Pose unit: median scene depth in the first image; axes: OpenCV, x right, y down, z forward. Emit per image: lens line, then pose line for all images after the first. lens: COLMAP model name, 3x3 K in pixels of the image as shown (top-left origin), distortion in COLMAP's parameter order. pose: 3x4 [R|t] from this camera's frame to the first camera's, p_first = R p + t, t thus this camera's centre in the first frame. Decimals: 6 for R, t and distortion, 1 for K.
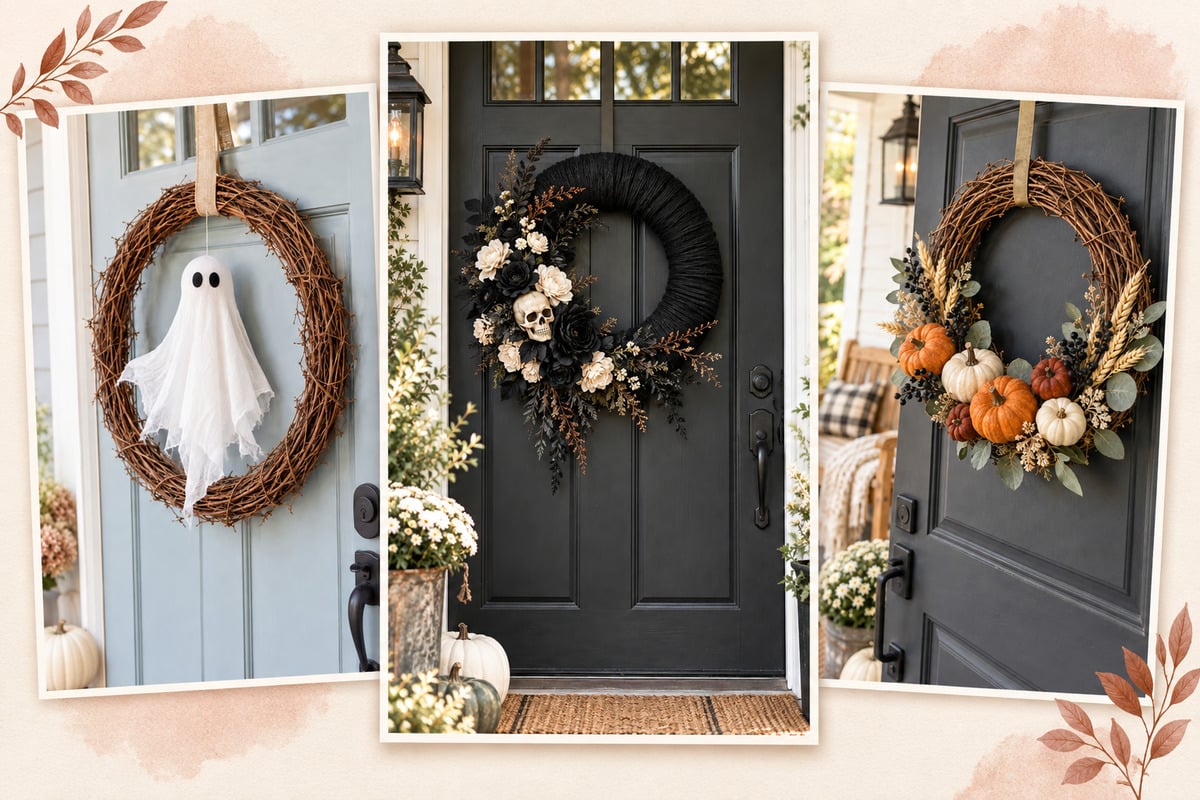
lens RADIAL K [[909.6, 0, 624.5], [0, 909.6, 401.9], [0, 0, 1]] dist [0.000289, -0.001157]
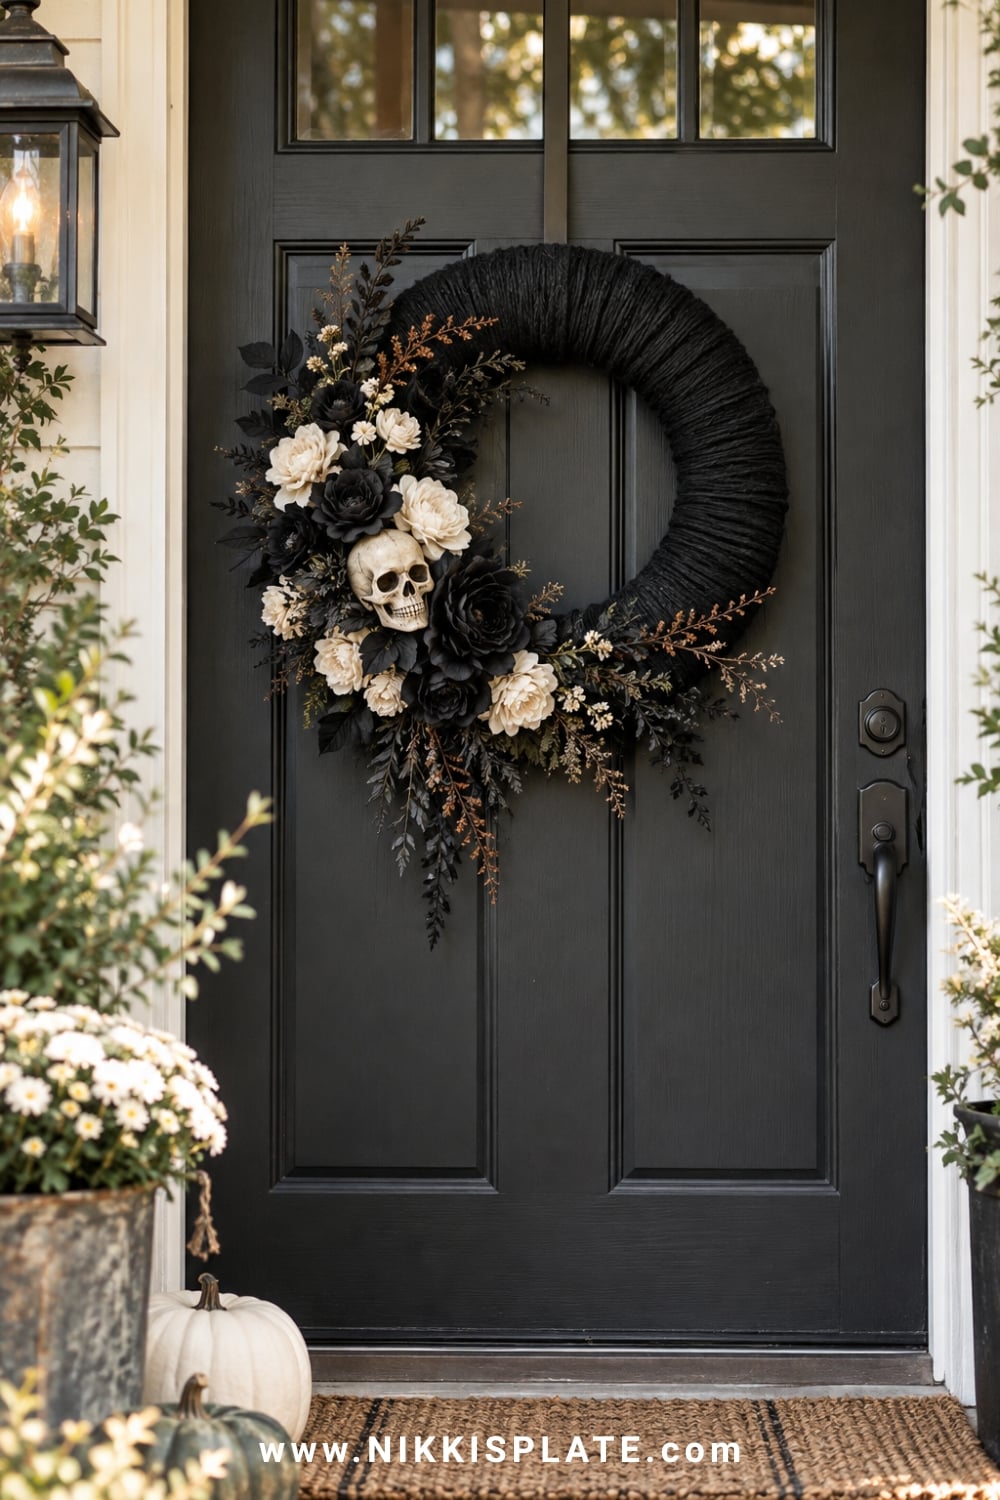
lens RADIAL K [[2510.4, 0, 500.0], [0, 2510.4, 750.0], [0, 0, 1]] dist [0.025720, 0.023216]
pose [[0.999700, 0.010746, -0.022003, -0.007186], [-0.012472, 0.996725, -0.079897, 0.057980], [0.021072, 0.080148, 0.996560, -0.178430]]
